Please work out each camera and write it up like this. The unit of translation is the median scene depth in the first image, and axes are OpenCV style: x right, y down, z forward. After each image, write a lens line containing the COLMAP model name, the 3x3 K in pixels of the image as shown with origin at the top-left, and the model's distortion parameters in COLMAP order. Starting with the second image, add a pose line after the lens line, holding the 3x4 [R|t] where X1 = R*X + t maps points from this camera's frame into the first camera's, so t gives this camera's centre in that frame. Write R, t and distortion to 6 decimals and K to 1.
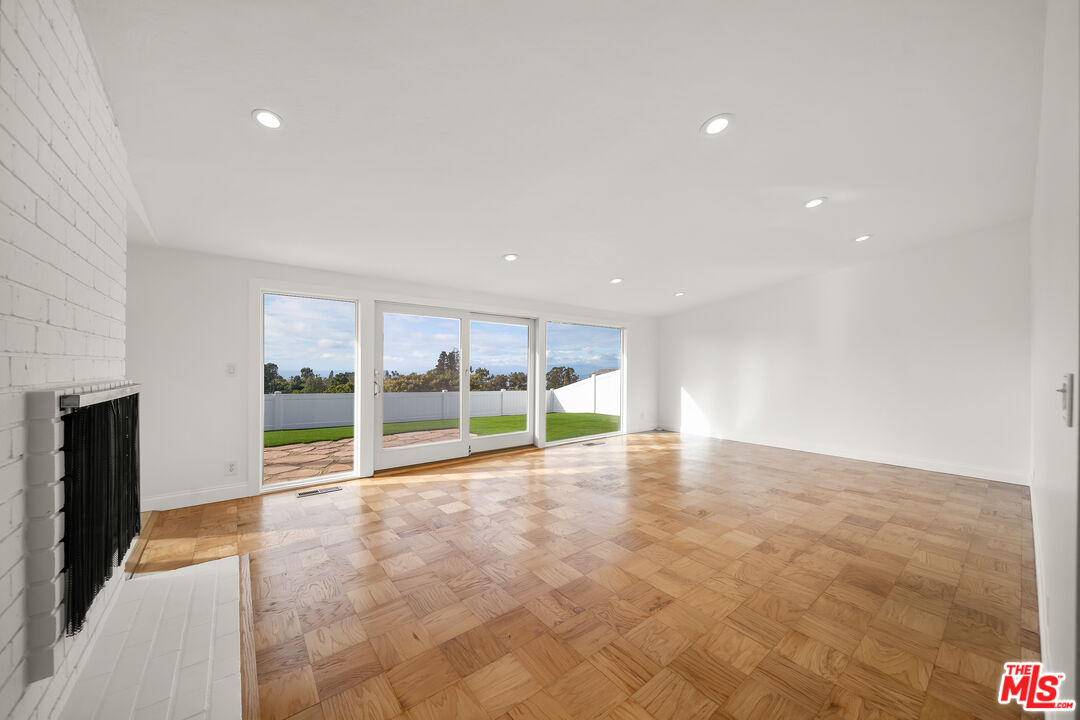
lens RADIAL K [[383.2, 0, 536.4], [0, 383.2, 362.5], [0, 0, 1]] dist [-0.000510, -0.000064]
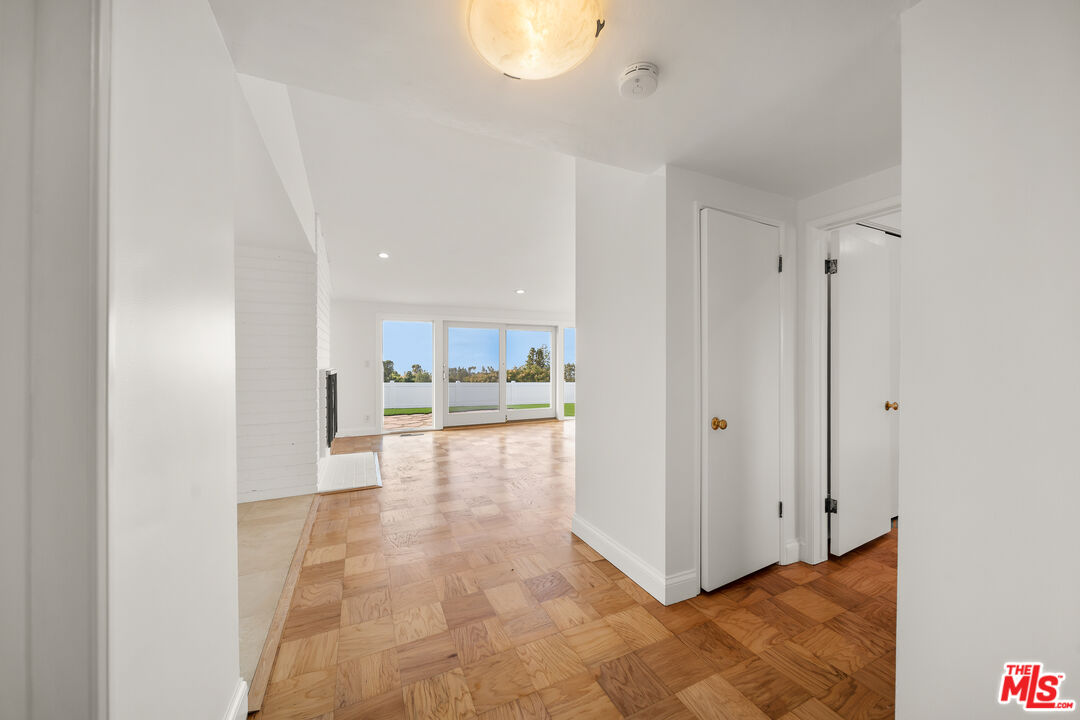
lens RADIAL K [[383.2, 0, 536.4], [0, 383.2, 362.5], [0, 0, 1]] dist [-0.000510, -0.000064]
pose [[0.971657, -0.007295, -0.236282, 0.324497], [0.010290, 0.999882, 0.011446, -0.001190], [0.236171, -0.013553, 0.971617, -0.449653]]
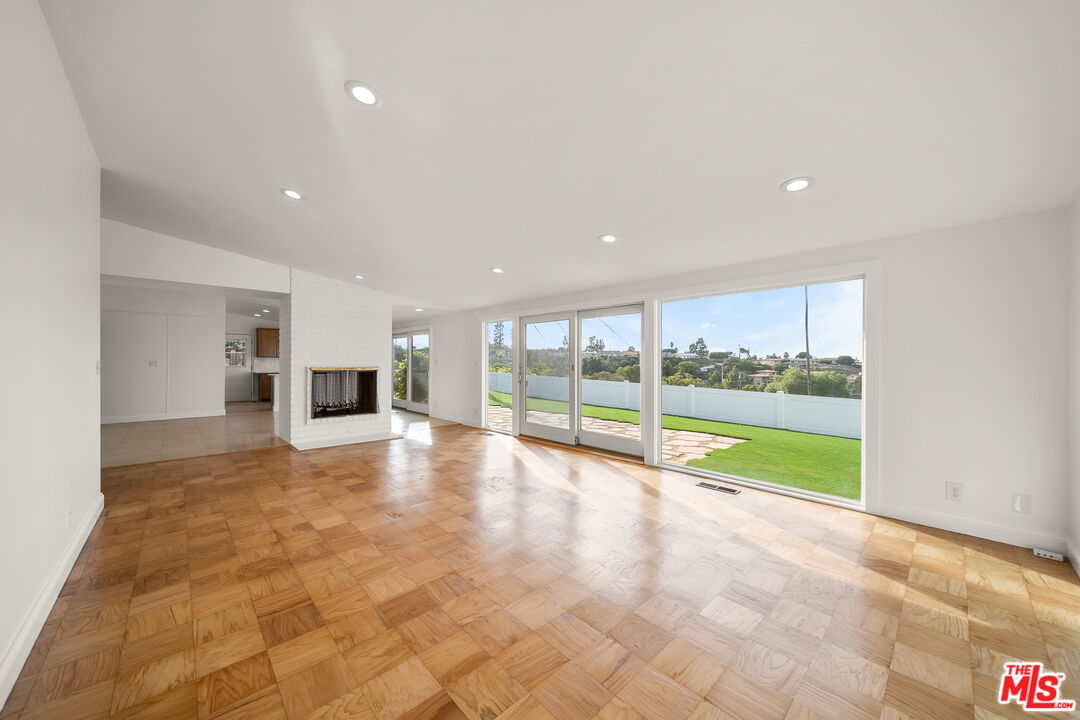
lens RADIAL K [[383.2, 0, 536.4], [0, 383.2, 362.5], [0, 0, 1]] dist [-0.000510, -0.000064]
pose [[0.085445, -0.007875, -0.996312, 0.986299], [0.013840, 0.999882, -0.006716, 0.019452], [0.996247, -0.013215, 0.085544, 0.889504]]
